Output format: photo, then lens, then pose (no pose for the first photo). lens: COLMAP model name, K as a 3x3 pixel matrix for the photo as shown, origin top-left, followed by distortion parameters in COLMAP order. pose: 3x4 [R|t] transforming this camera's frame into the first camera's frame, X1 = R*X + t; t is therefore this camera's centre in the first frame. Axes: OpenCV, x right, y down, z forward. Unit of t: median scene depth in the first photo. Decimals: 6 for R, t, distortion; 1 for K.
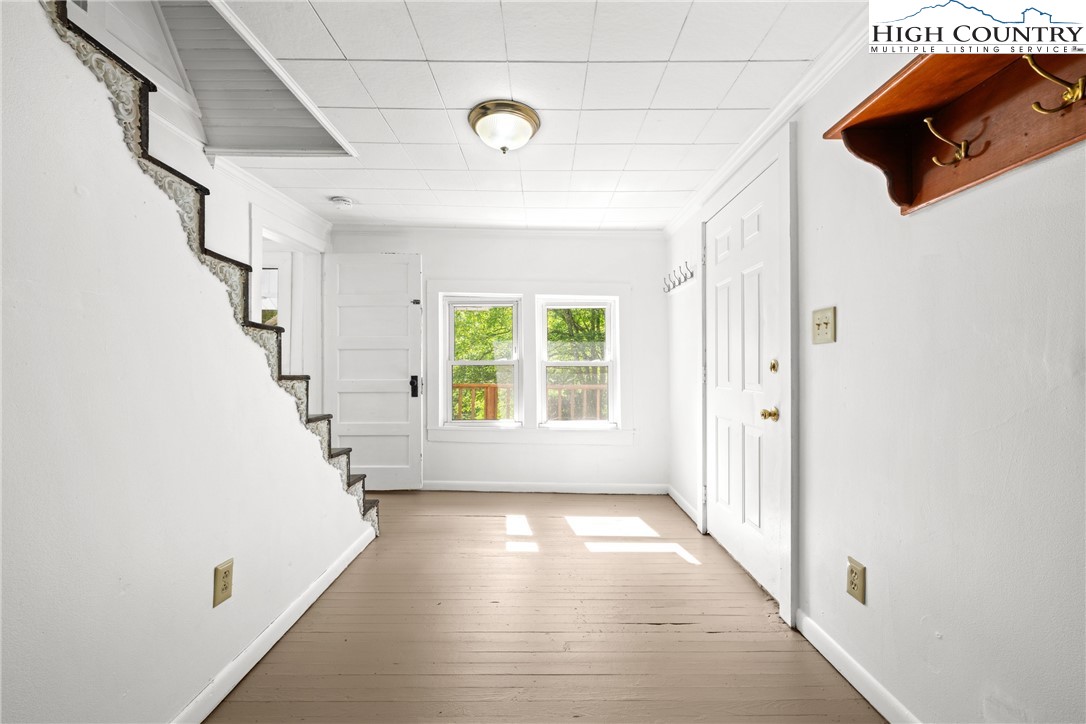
lens RADIAL K [[432.9, 0, 542.1], [0, 432.9, 363.9], [0, 0, 1]] dist [0.001358, -0.000292]
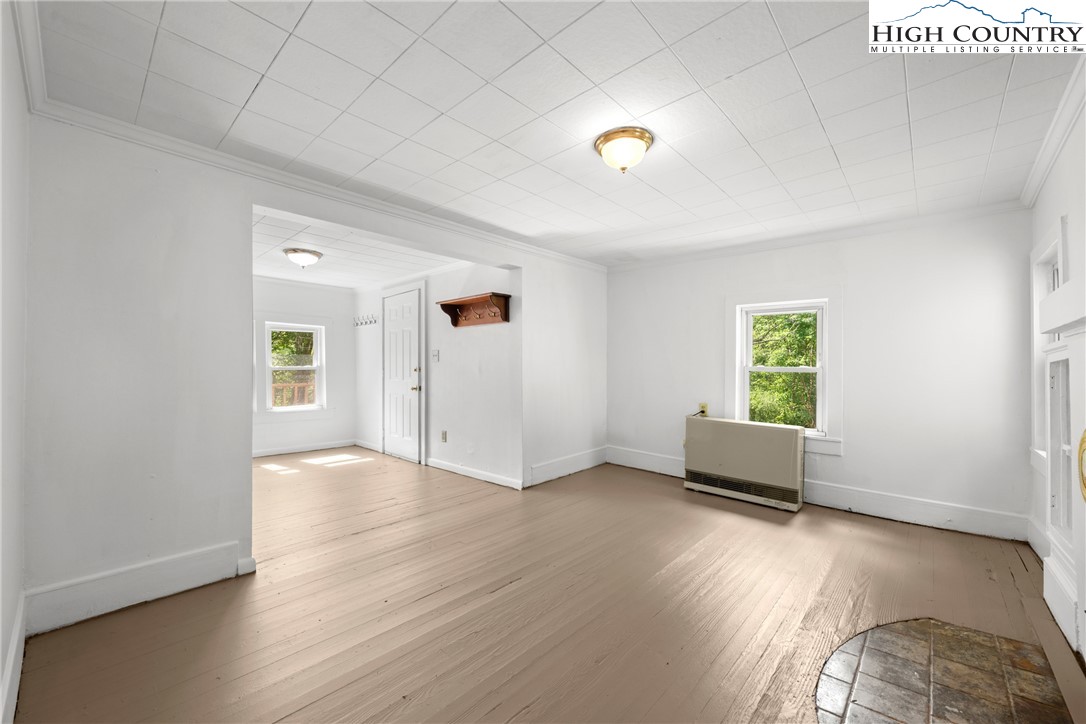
lens RADIAL K [[432.9, 0, 541.5], [0, 432.9, 360.9], [0, 0, 1]] dist [0.001358, -0.000292]
pose [[0.678261, 0.008786, 0.734769, -0.469076], [-0.000496, 0.999934, -0.011499, -0.009040], [-0.734821, 0.007434, 0.678220, -0.699839]]
